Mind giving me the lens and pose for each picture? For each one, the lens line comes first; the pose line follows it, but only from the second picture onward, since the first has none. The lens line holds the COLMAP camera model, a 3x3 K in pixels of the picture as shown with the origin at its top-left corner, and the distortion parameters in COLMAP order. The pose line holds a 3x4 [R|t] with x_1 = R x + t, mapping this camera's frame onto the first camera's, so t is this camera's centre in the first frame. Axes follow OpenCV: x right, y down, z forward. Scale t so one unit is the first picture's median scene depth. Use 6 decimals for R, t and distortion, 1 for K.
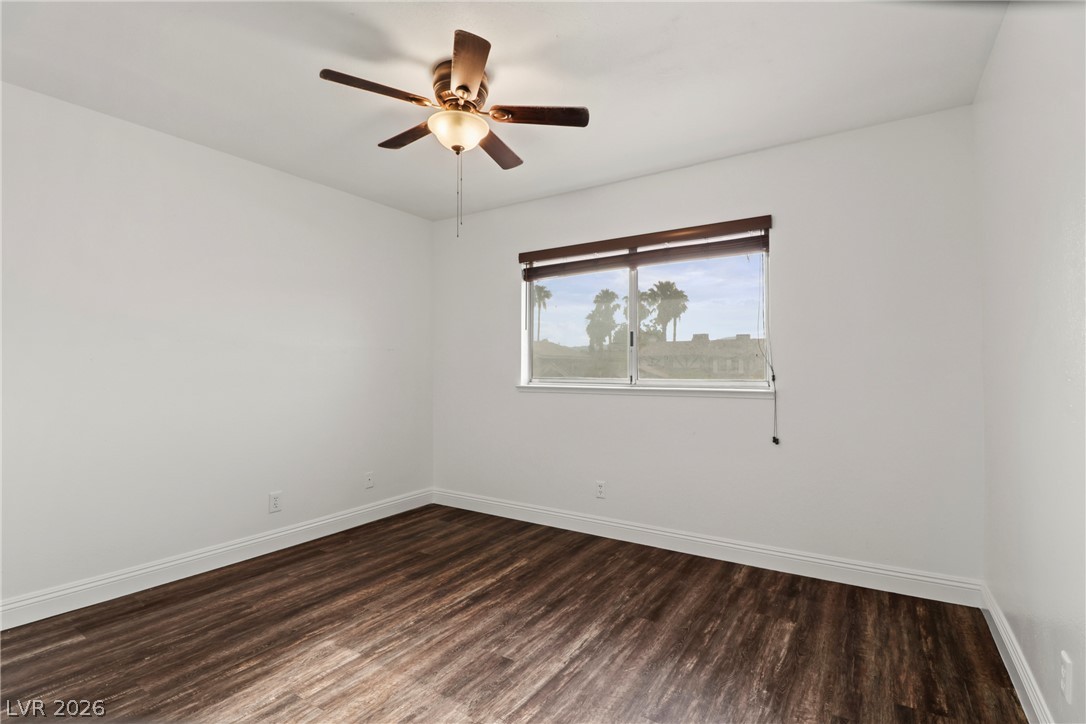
lens RADIAL K [[509.8, 0, 543.0], [0, 509.8, 362.0], [0, 0, 1]] dist [0.002254, -0.008531]
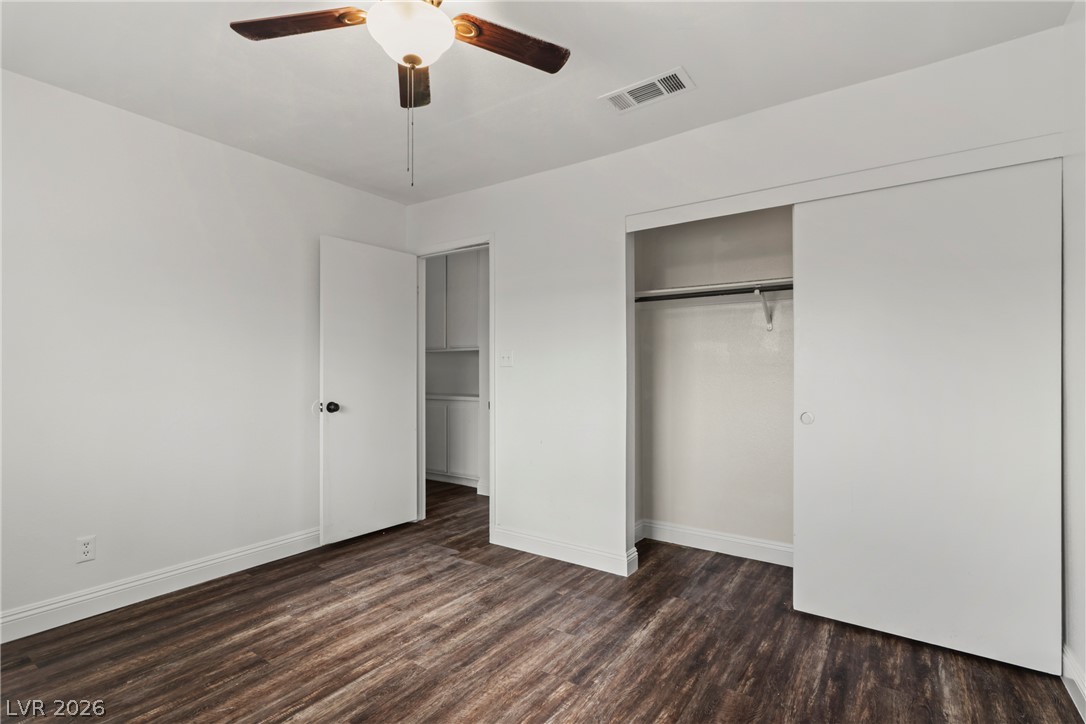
lens RADIAL K [[509.8, 0, 543.0], [0, 509.8, 362.0], [0, 0, 1]] dist [0.002254, -0.008531]
pose [[-0.999523, 0.001602, 0.030843, -0.440653], [0.000949, 0.999775, -0.021197, 0.016479], [-0.030870, -0.021157, -0.999299, 2.018233]]
